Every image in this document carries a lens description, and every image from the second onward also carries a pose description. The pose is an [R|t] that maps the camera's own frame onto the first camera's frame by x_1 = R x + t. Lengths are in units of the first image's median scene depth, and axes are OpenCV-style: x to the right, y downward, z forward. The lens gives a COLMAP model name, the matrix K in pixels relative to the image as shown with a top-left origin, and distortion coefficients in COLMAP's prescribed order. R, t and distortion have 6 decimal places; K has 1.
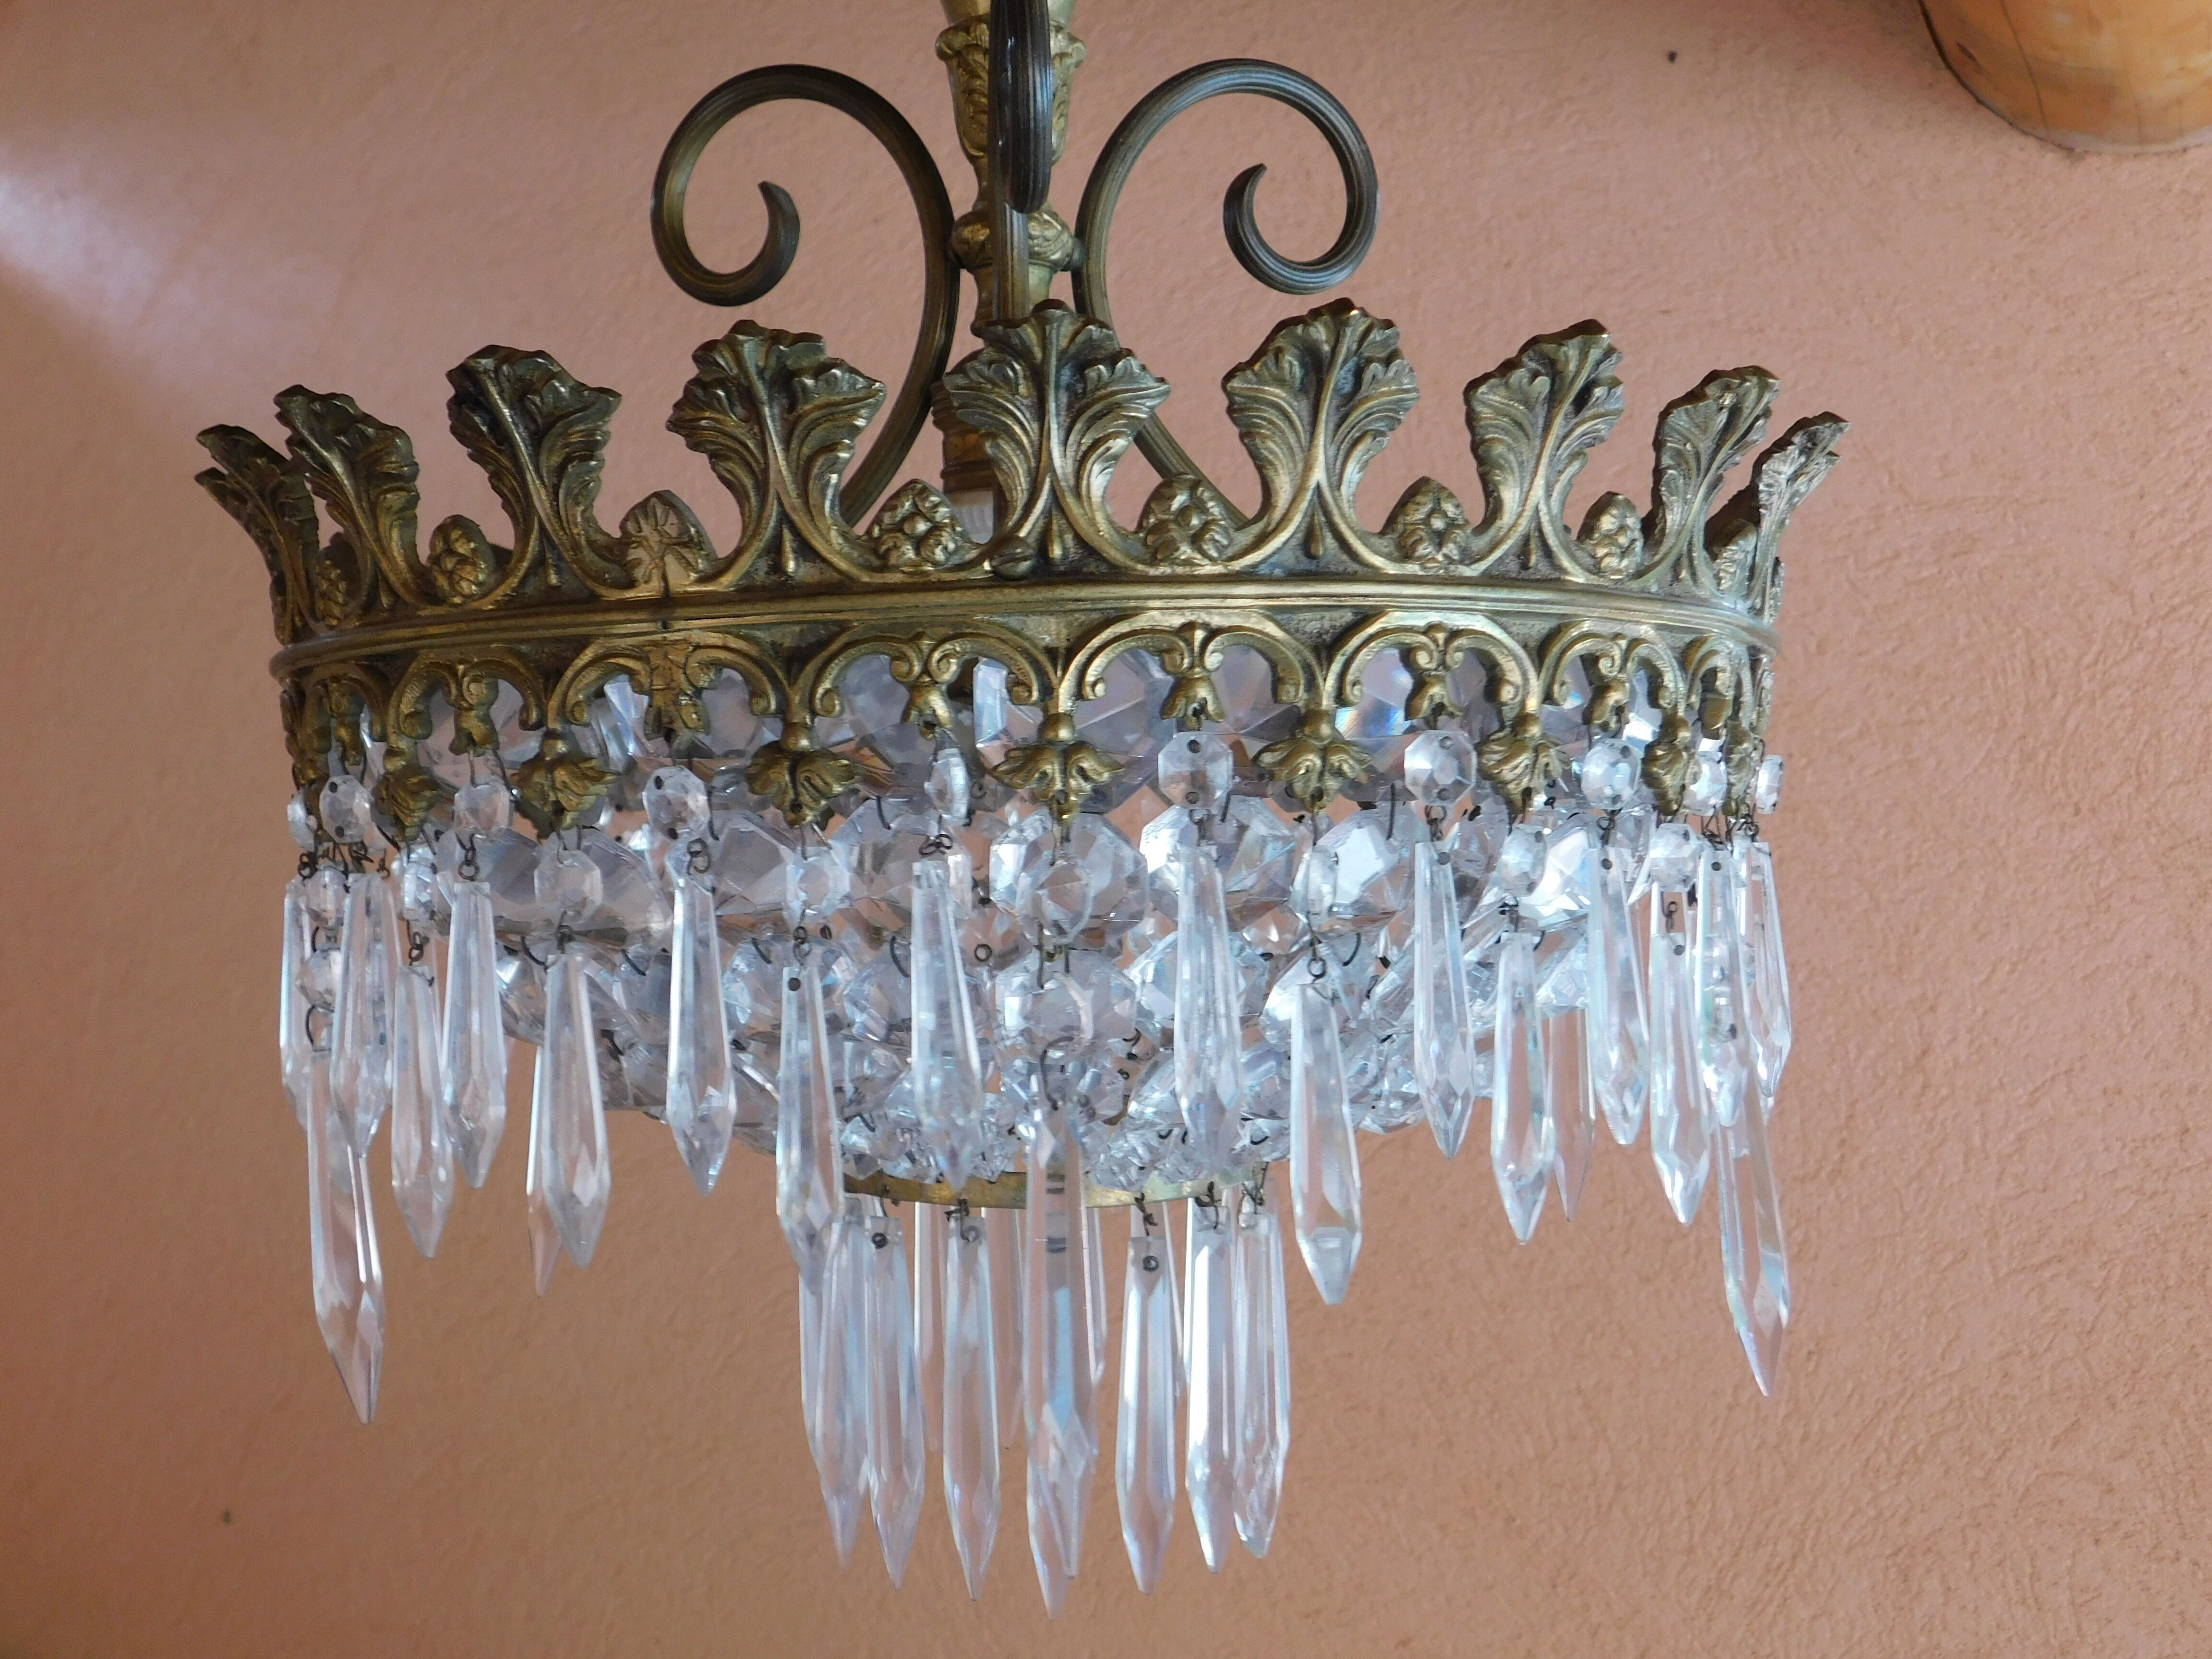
lens RADIAL K [[2339.0, 0, 1156.6], [0, 2339.0, 876.0], [0, 0, 1]] dist [-0.008853, 0.000000]
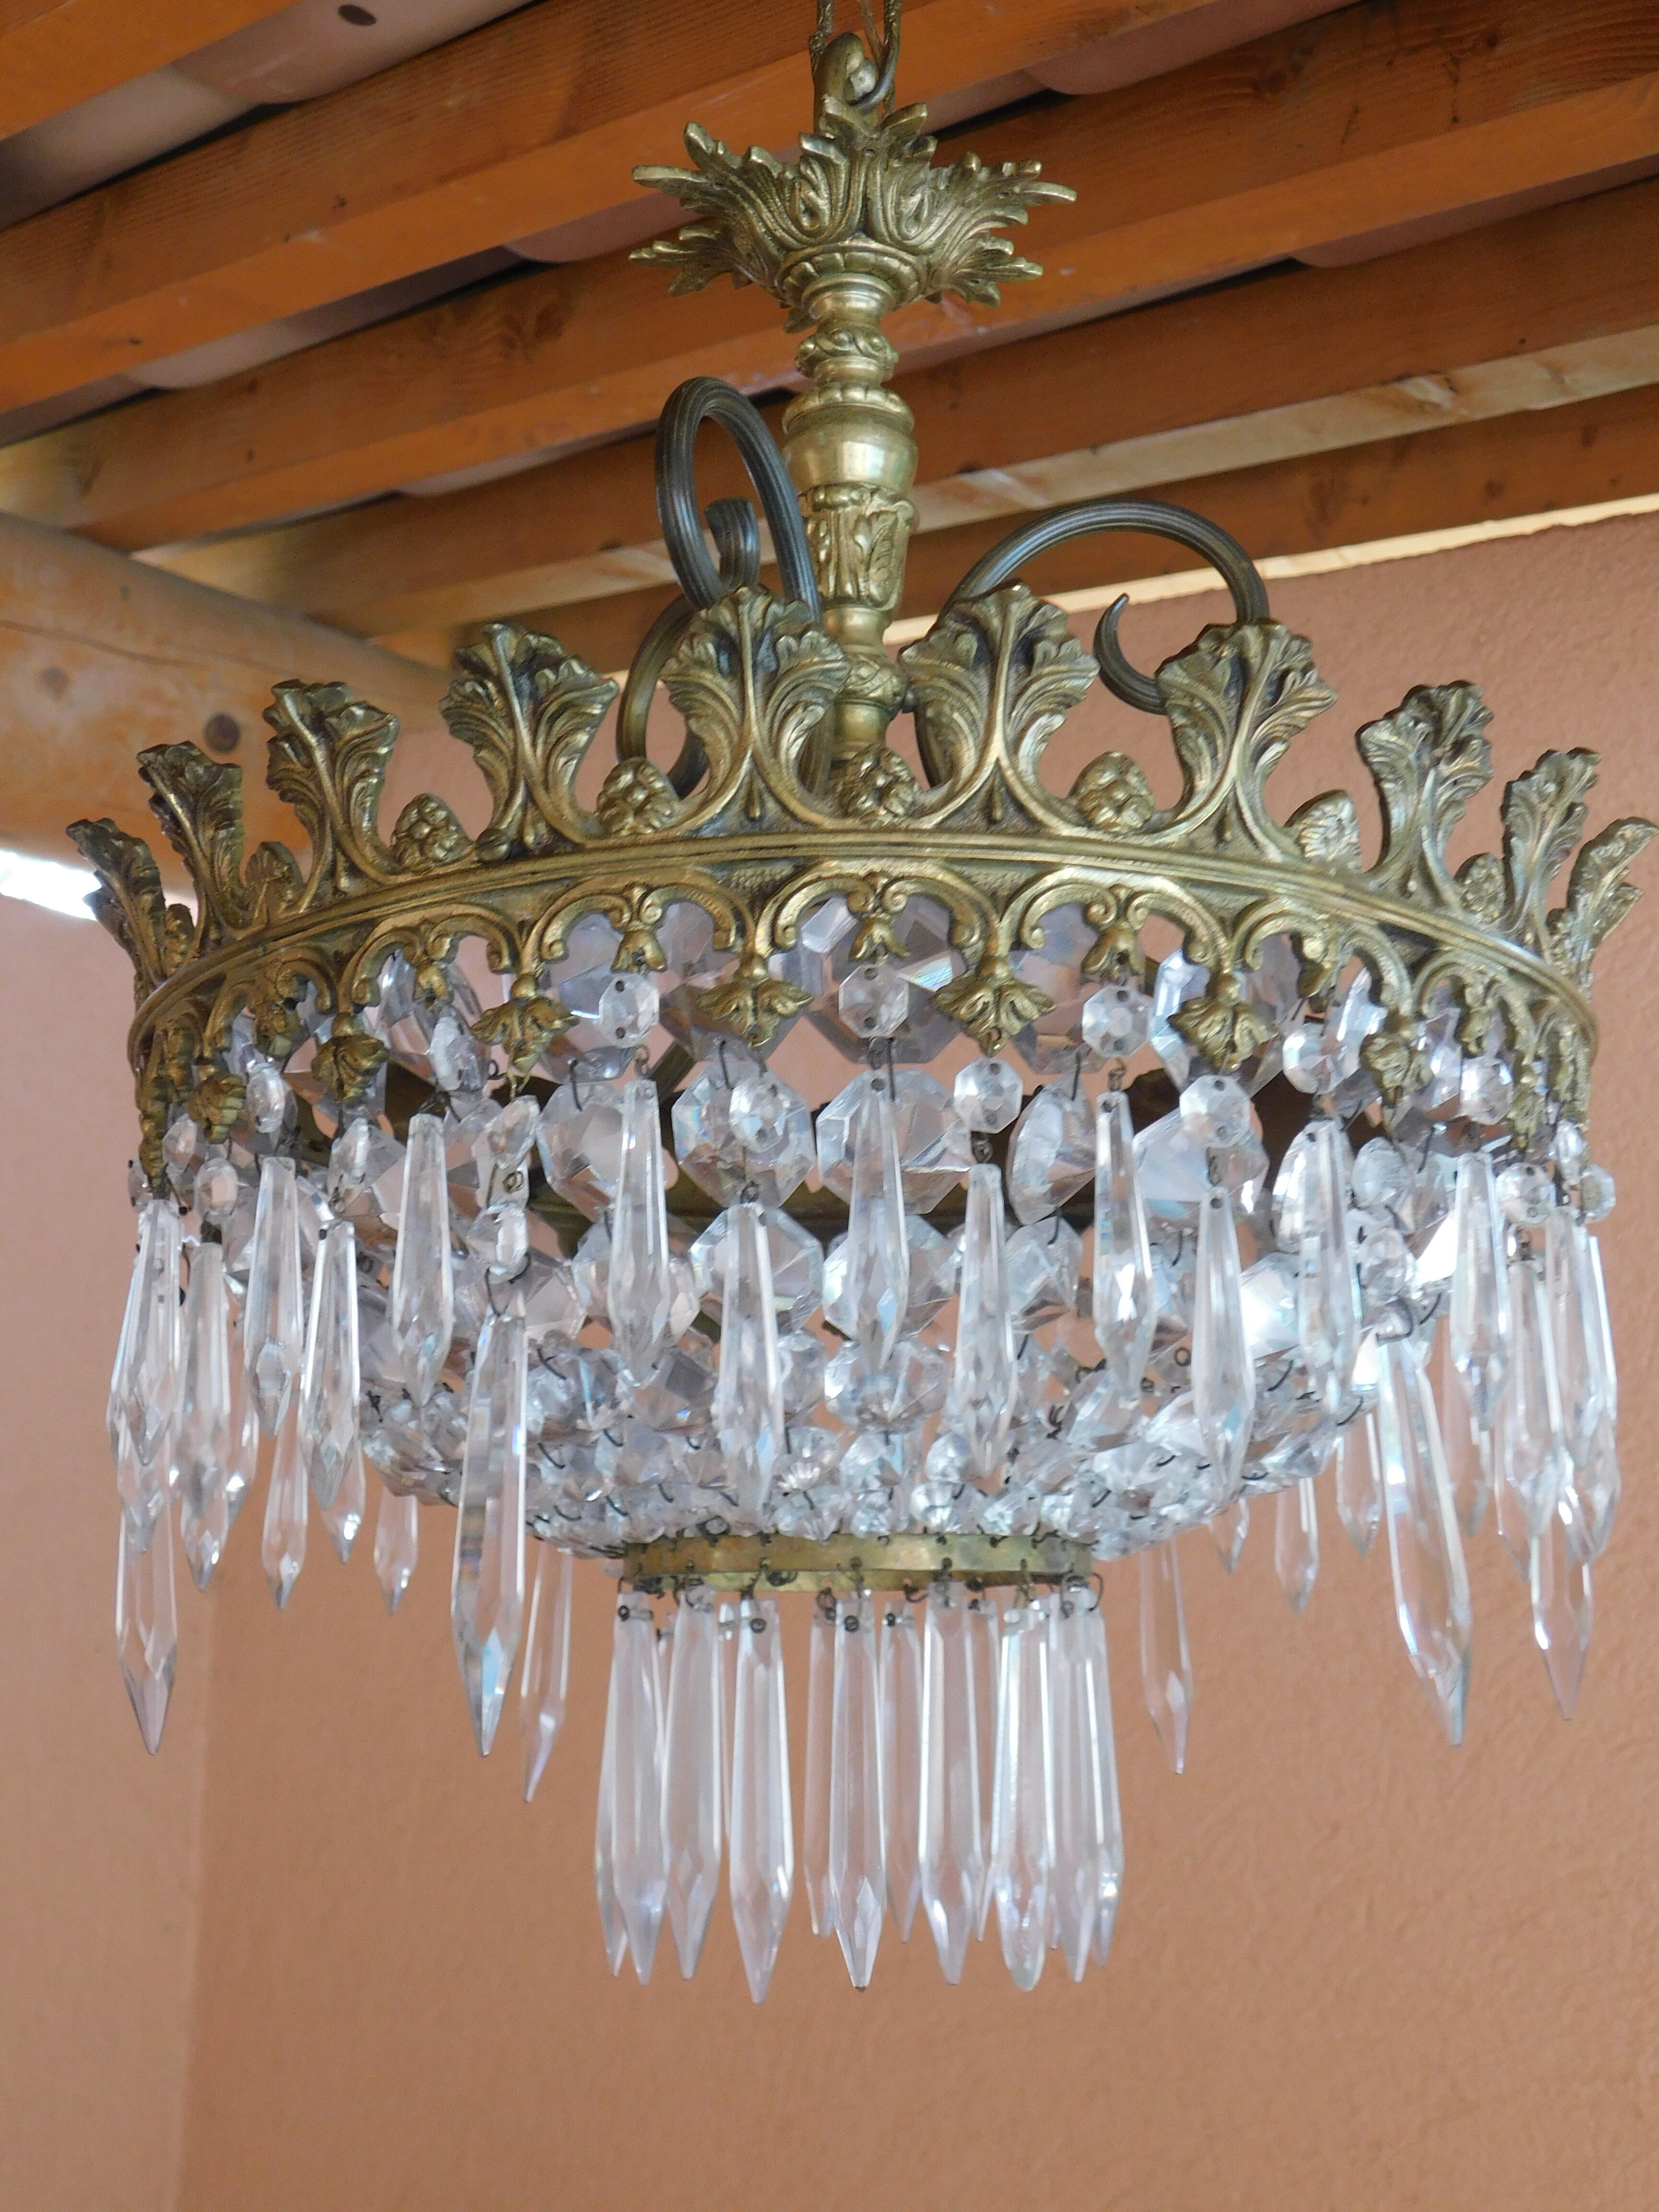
lens RADIAL K [[2942.0, 0, 805.2], [0, 2942.0, 1110.8], [0, 0, 1]] dist [-0.005725, 0.000000]
pose [[0.899917, -0.087885, -0.427113, 0.657606], [-0.019977, 0.970142, -0.241714, 0.322829], [0.435603, 0.226055, 0.871292, -0.146425]]
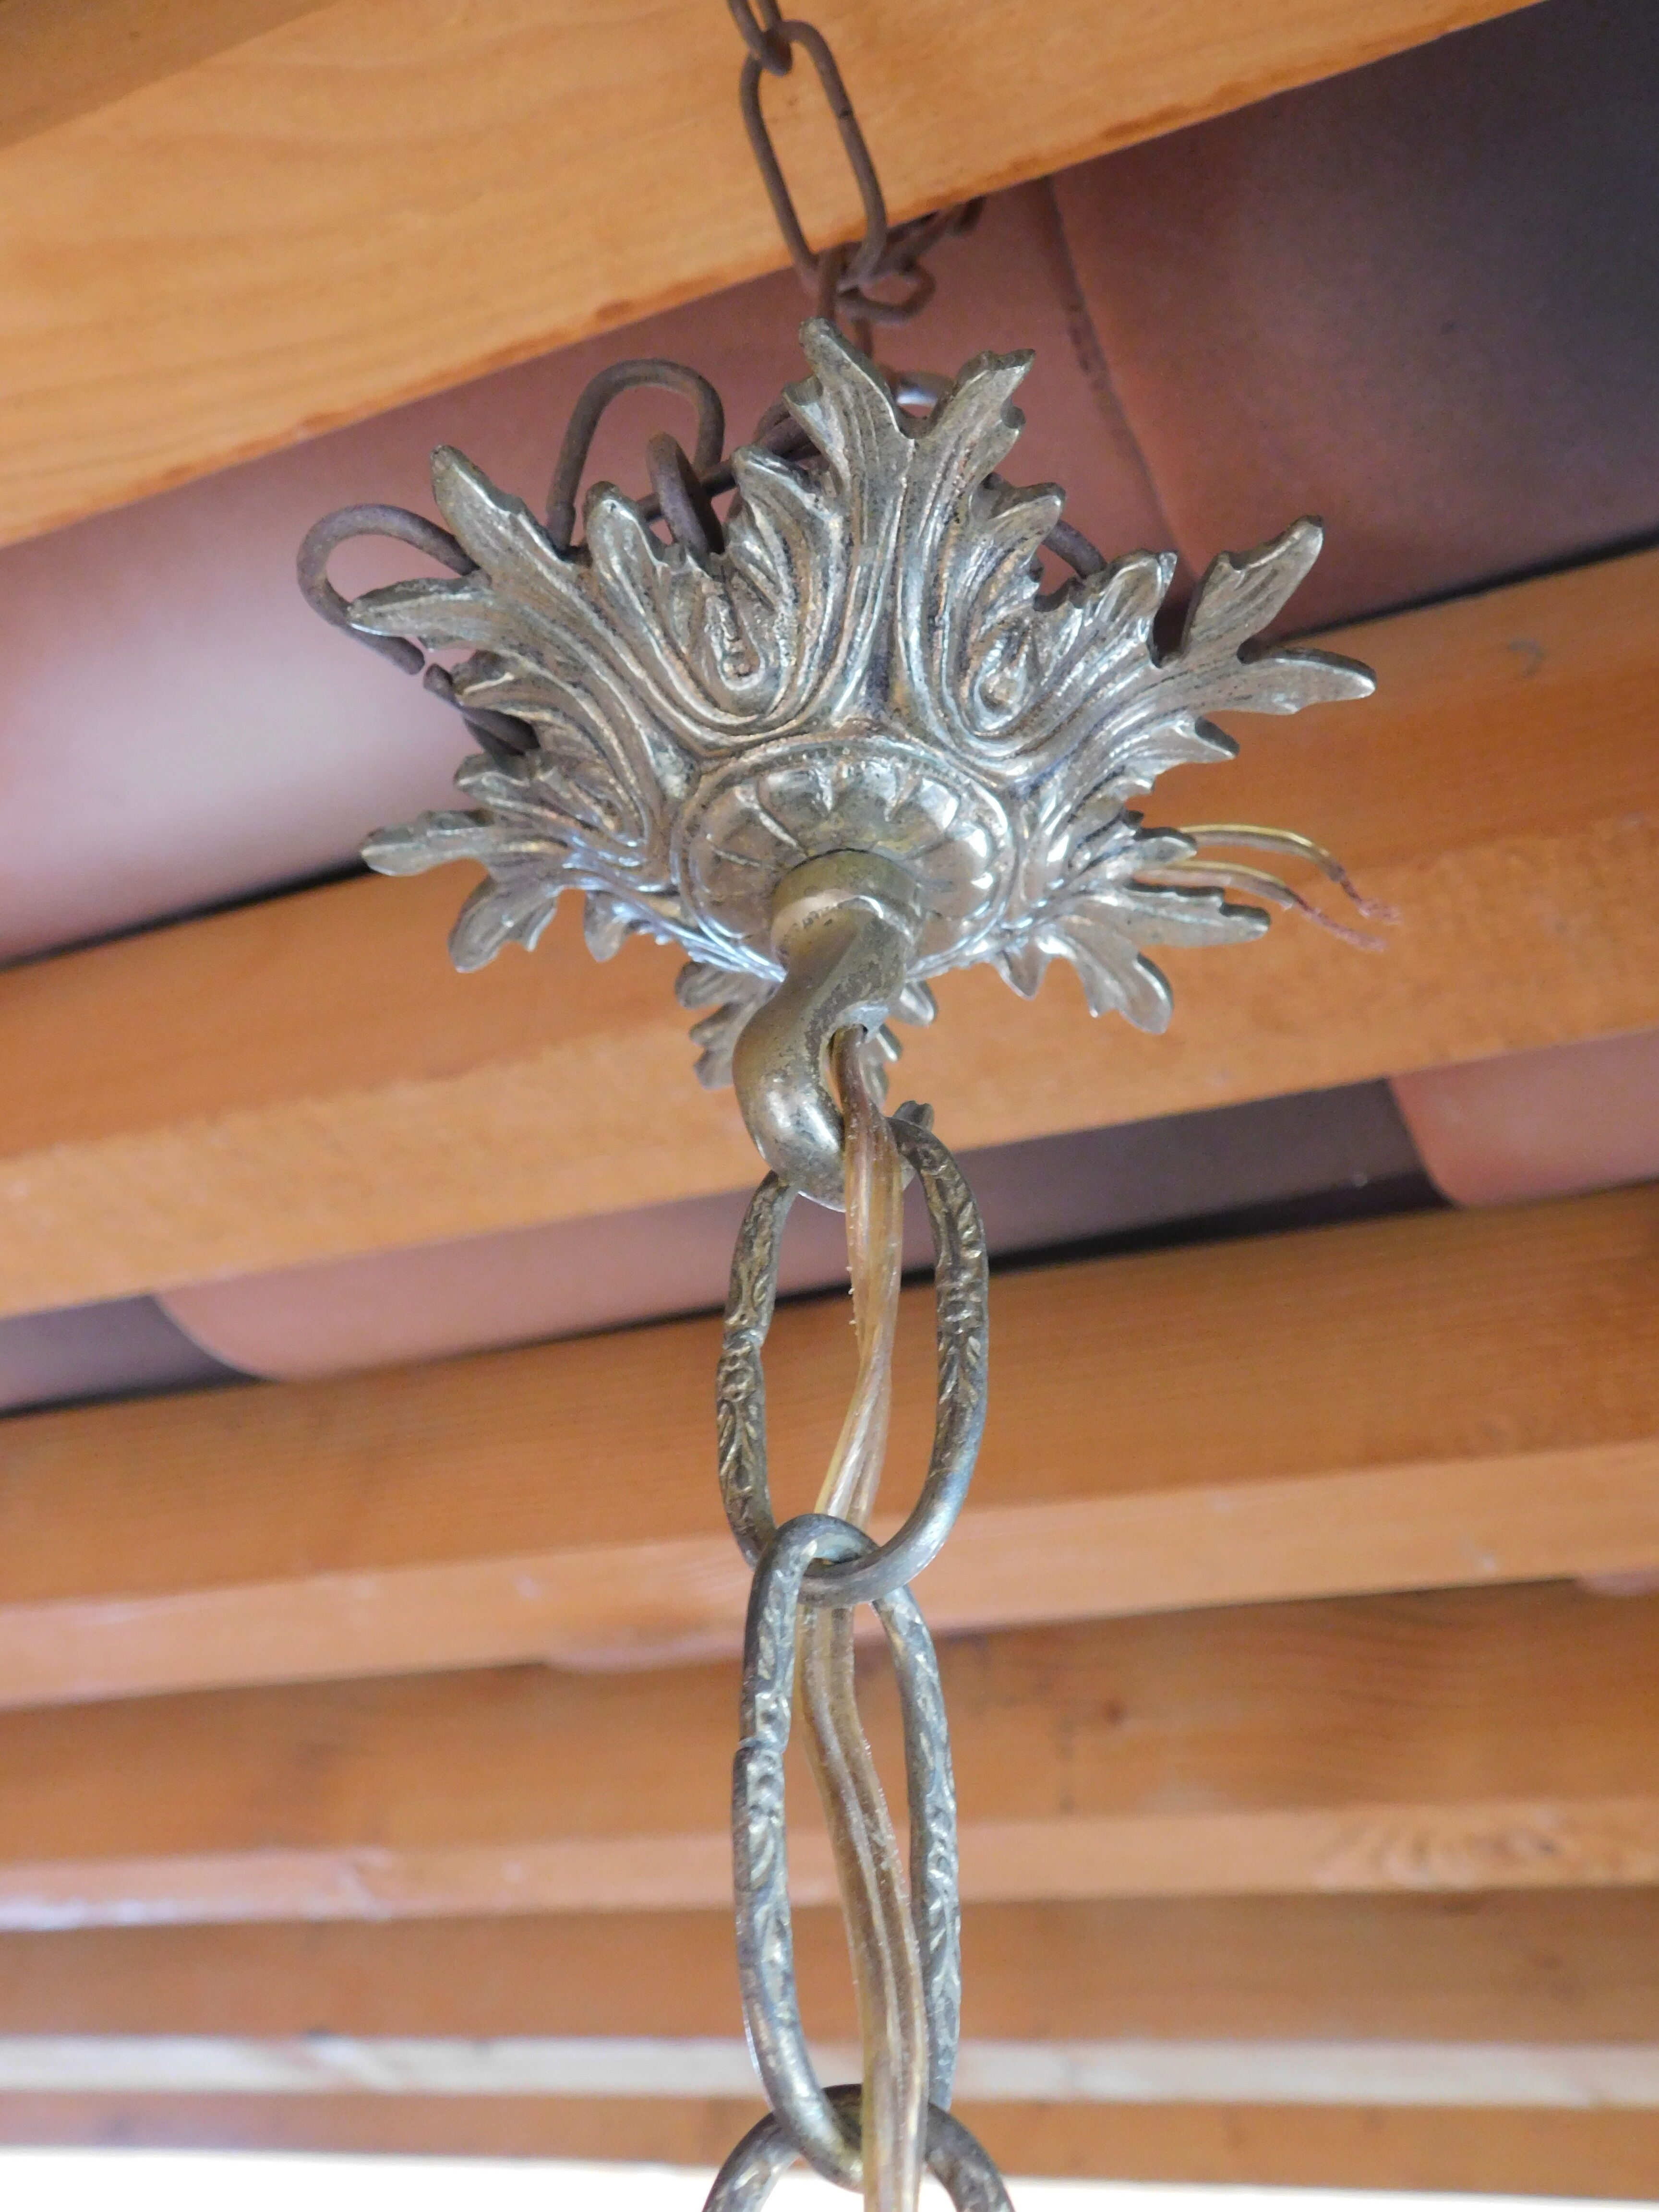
lens RADIAL K [[2339.0, 0, 825.3], [0, 2339.0, 1083.0], [0, 0, 1]] dist [-0.008853, 0.000000]
pose [[0.992043, -0.072806, -0.102709, -0.035221], [-0.016822, 0.731849, -0.681259, -0.760678], [0.124767, 0.677566, 0.724802, 0.979639]]
